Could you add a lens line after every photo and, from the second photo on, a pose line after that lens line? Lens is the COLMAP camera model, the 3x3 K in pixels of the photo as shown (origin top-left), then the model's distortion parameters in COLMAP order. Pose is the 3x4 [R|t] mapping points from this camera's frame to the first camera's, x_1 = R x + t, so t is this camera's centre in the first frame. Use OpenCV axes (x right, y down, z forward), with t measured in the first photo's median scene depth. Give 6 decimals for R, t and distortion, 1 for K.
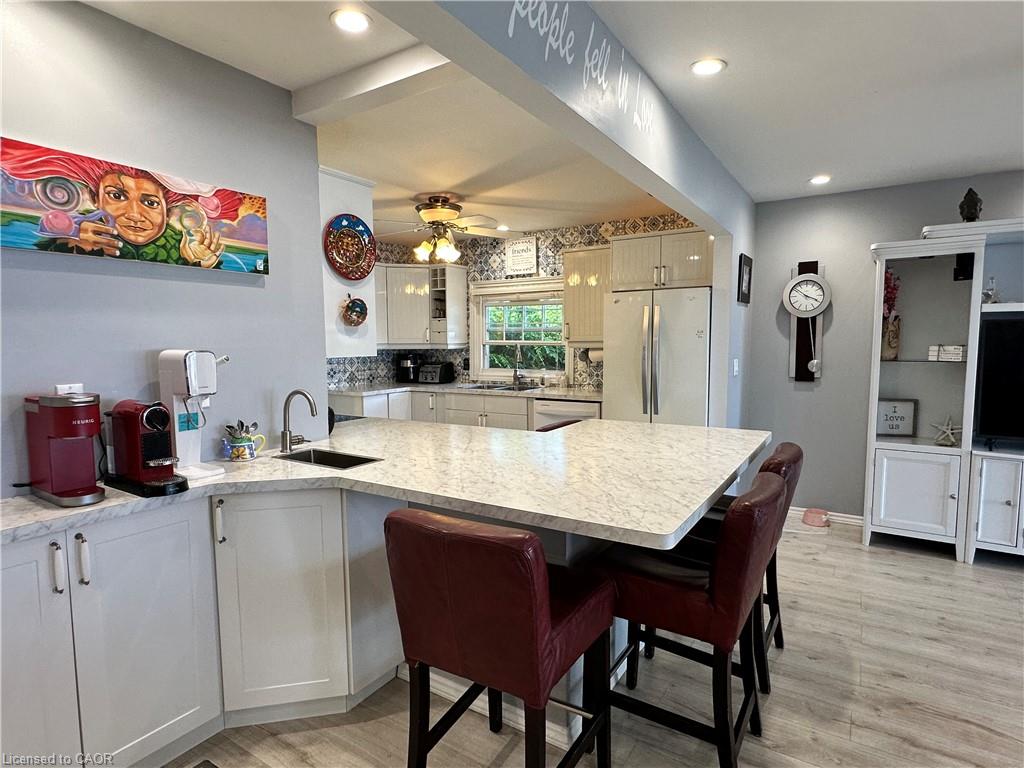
lens RADIAL K [[551.3, 0, 509.4], [0, 551.3, 382.4], [0, 0, 1]] dist [0.003166, -0.001711]
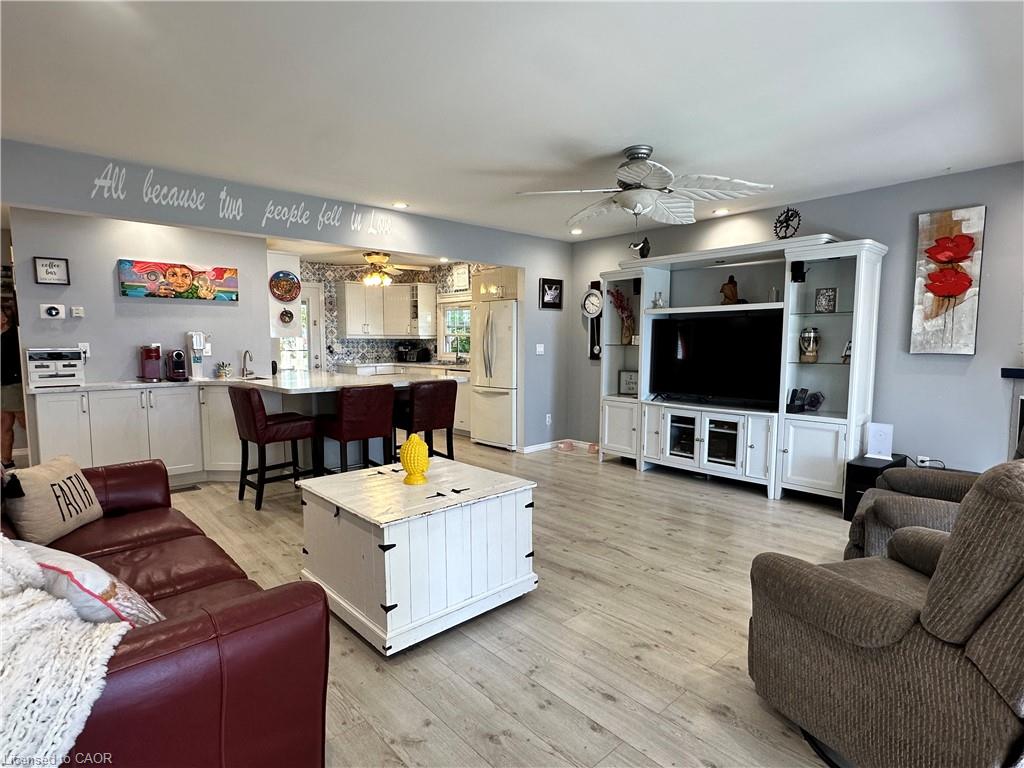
lens RADIAL K [[551.3, 0, 517.2], [0, 551.3, 387.5], [0, 0, 1]] dist [0.003166, -0.001711]
pose [[0.962941, 0.029559, -0.268088, 1.109604], [-0.026675, 0.999541, 0.014394, 0.088091], [0.268390, -0.006709, 0.963287, -0.779728]]
